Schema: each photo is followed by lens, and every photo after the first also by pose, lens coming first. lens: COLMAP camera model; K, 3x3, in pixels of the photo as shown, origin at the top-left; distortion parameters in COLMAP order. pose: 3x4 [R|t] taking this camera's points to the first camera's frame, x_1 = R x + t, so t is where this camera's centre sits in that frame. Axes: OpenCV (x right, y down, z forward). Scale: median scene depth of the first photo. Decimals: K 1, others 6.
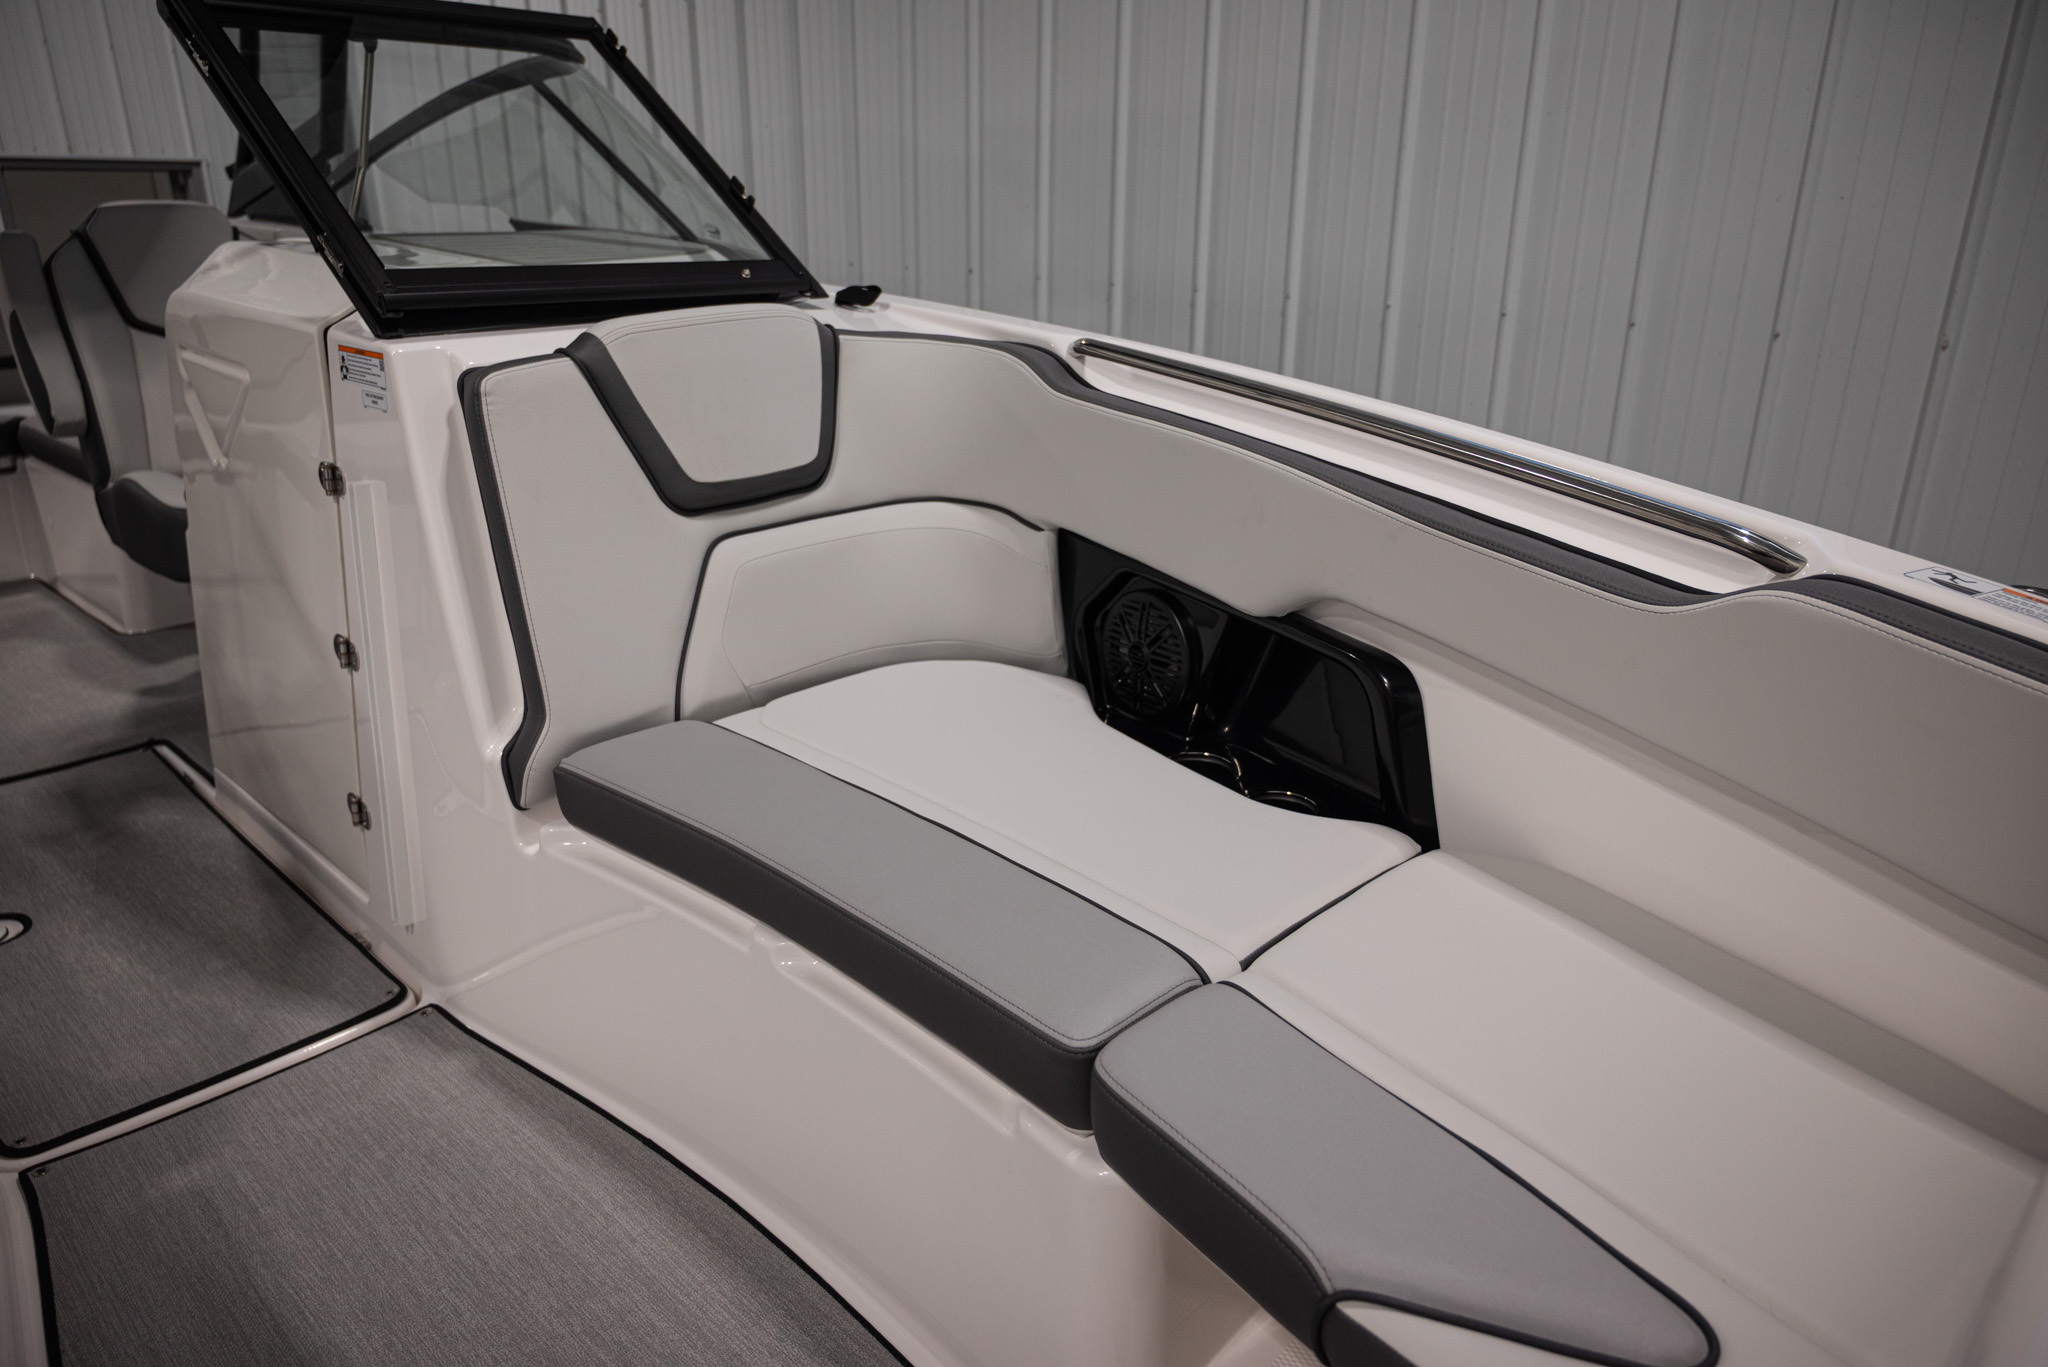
lens RADIAL K [[1381.9, 0, 992.4], [0, 1381.9, 734.5], [0, 0, 1]] dist [-0.001341, 0.001317]
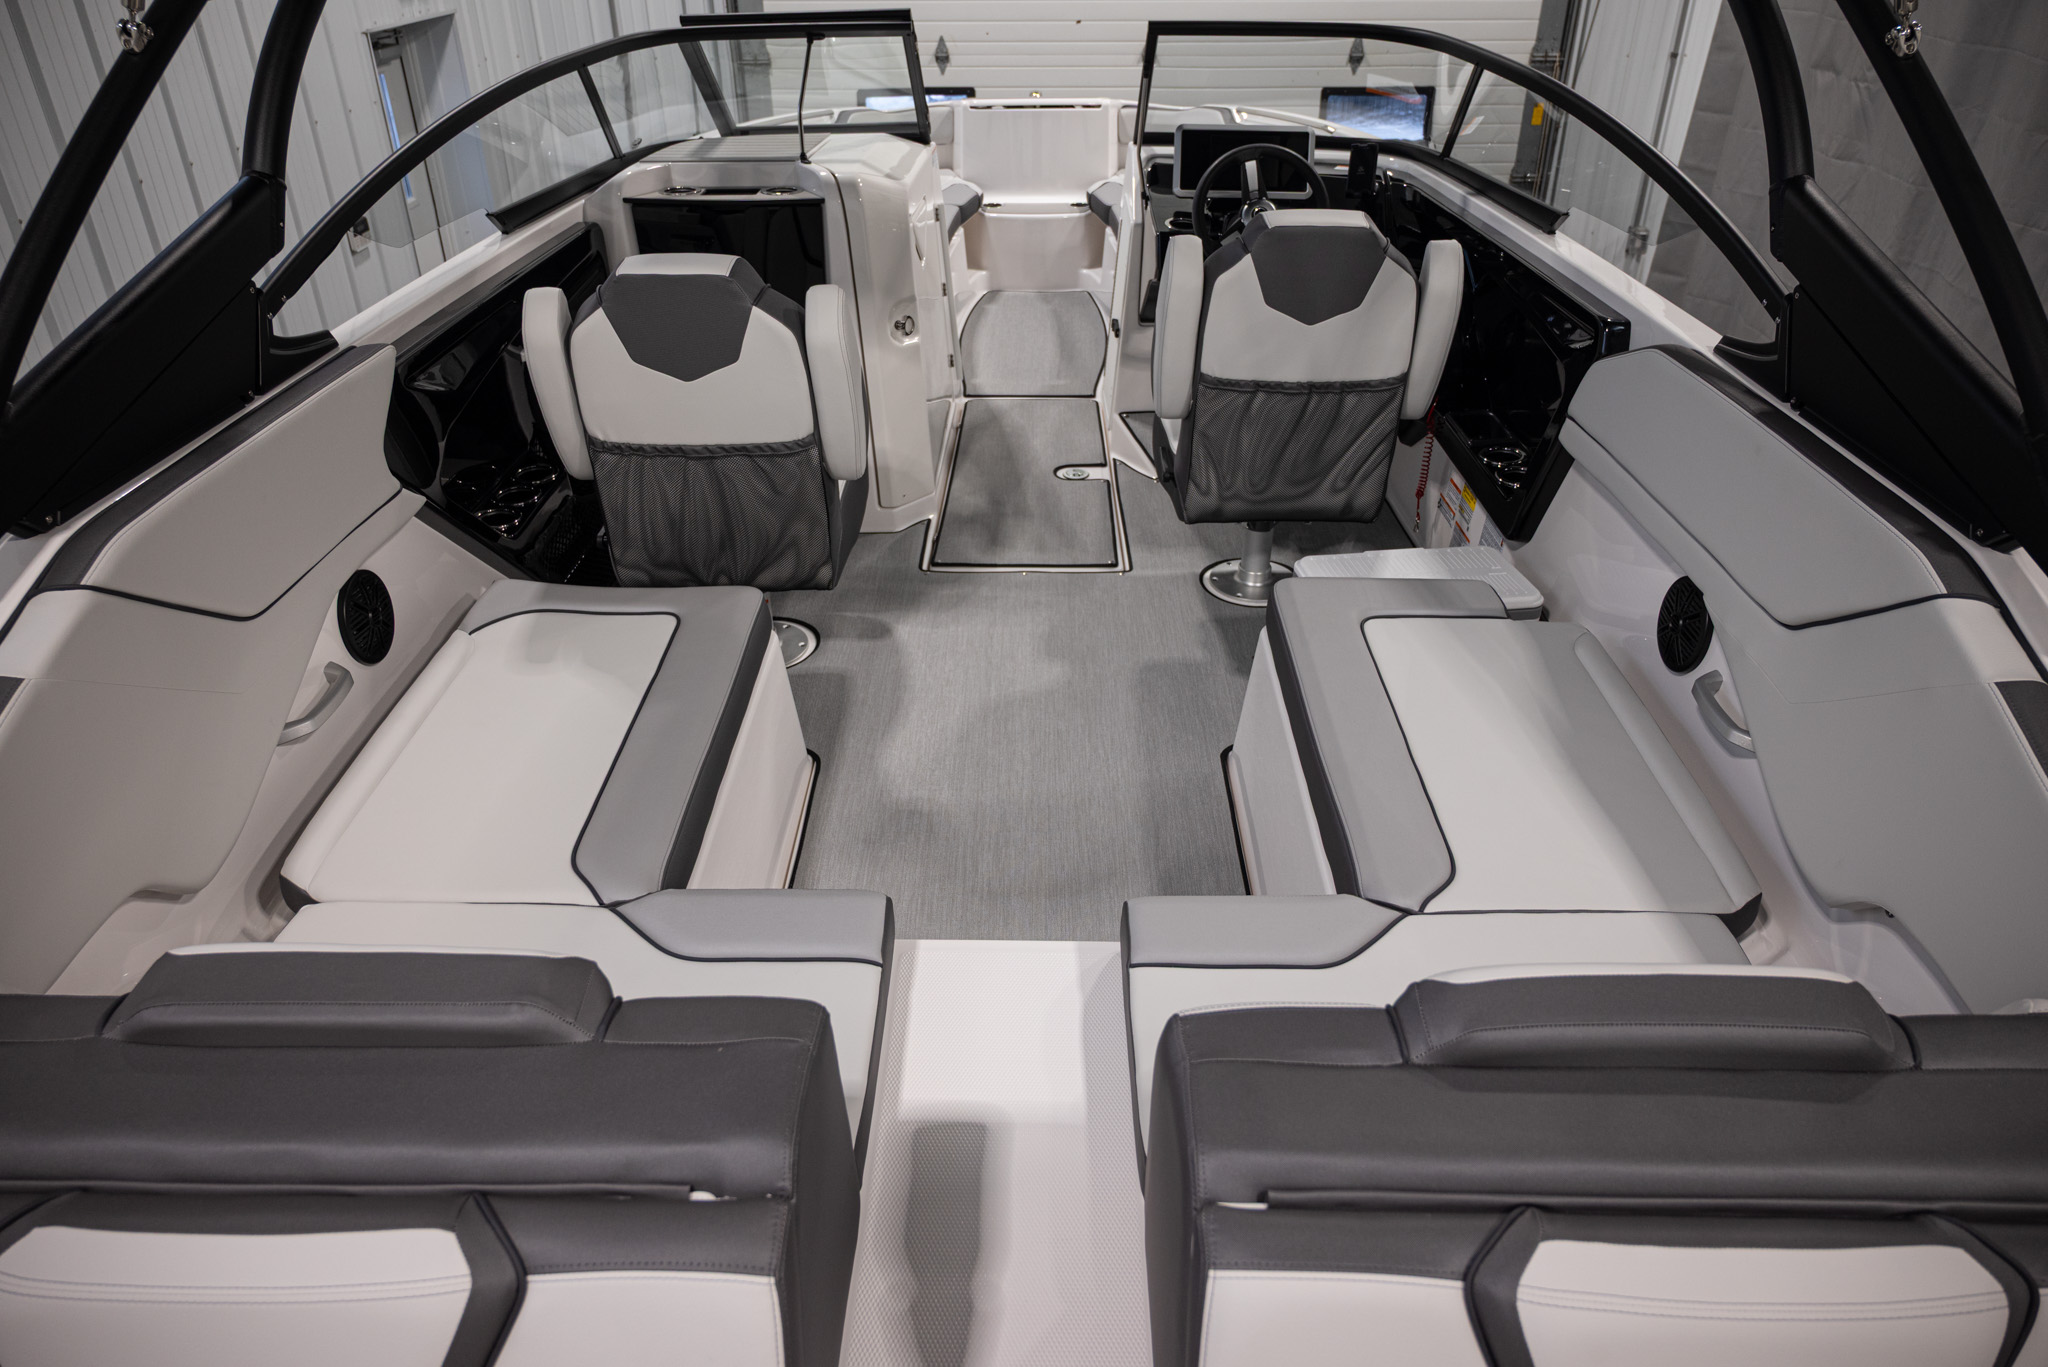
lens RADIAL K [[1381.9, 0, 1021.0], [0, 1381.9, 692.2], [0, 0, 1]] dist [-0.001341, 0.001317]
pose [[-0.697725, -0.365723, 0.615976, -2.246000], [0.270247, 0.661952, 0.699133, -1.221122], [-0.663435, 0.654268, -0.363025, 2.174156]]
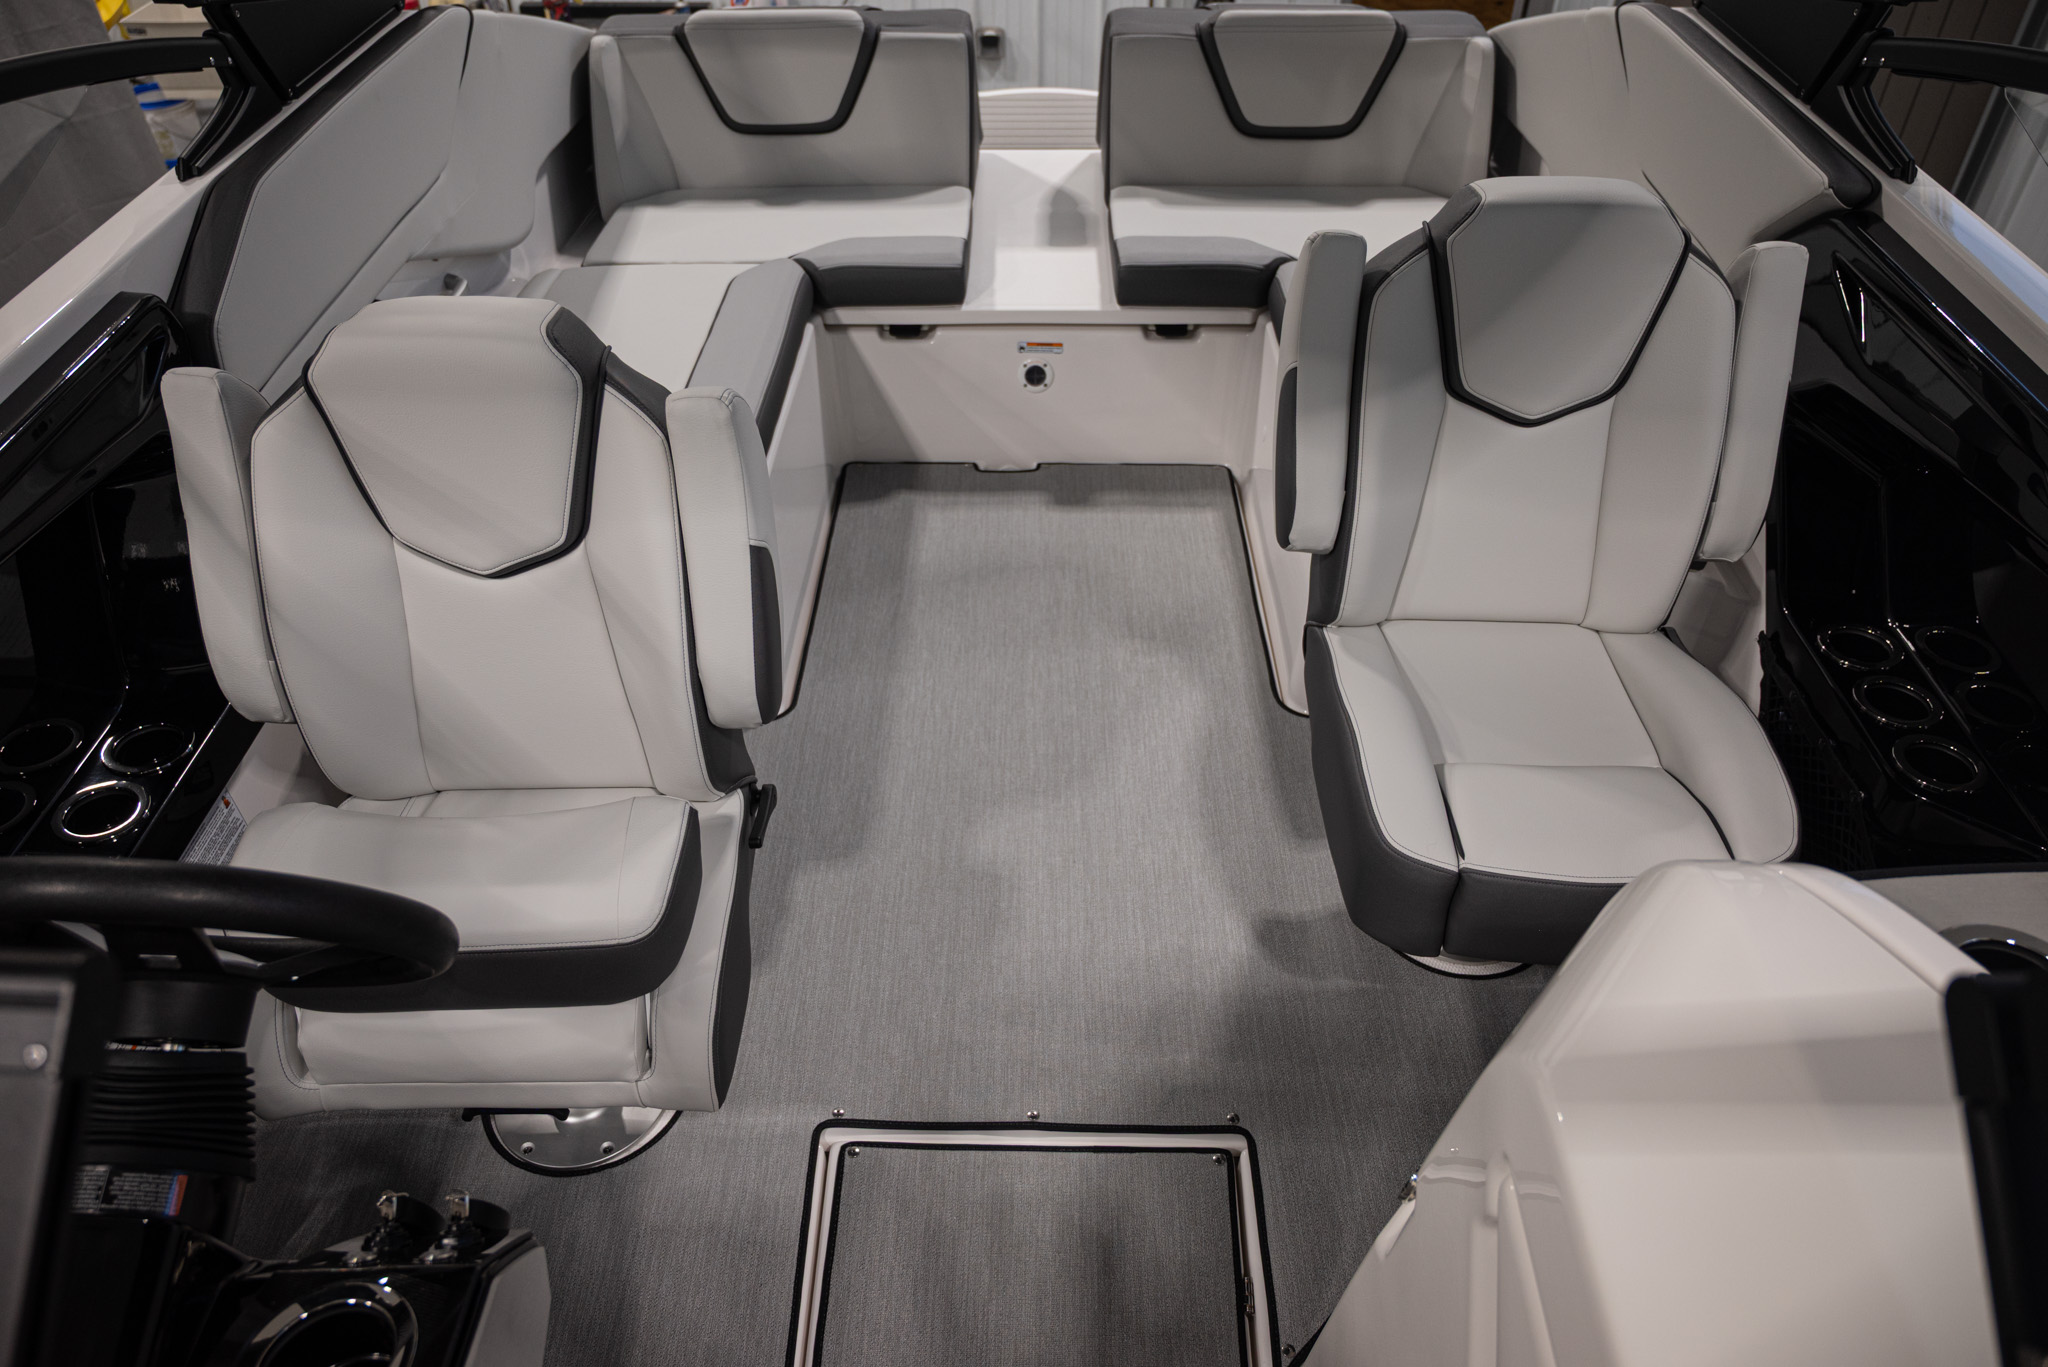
lens RADIAL K [[1424.5, 0, 1019.9], [0, 1424.5, 679.5], [0, 0, 1]] dist [-0.005015, 0.001196]
pose [[0.698333, 0.458048, -0.550021, -0.576135], [-0.261963, 0.878670, 0.399142, -0.625941], [0.666113, -0.134649, 0.733596, 0.647826]]
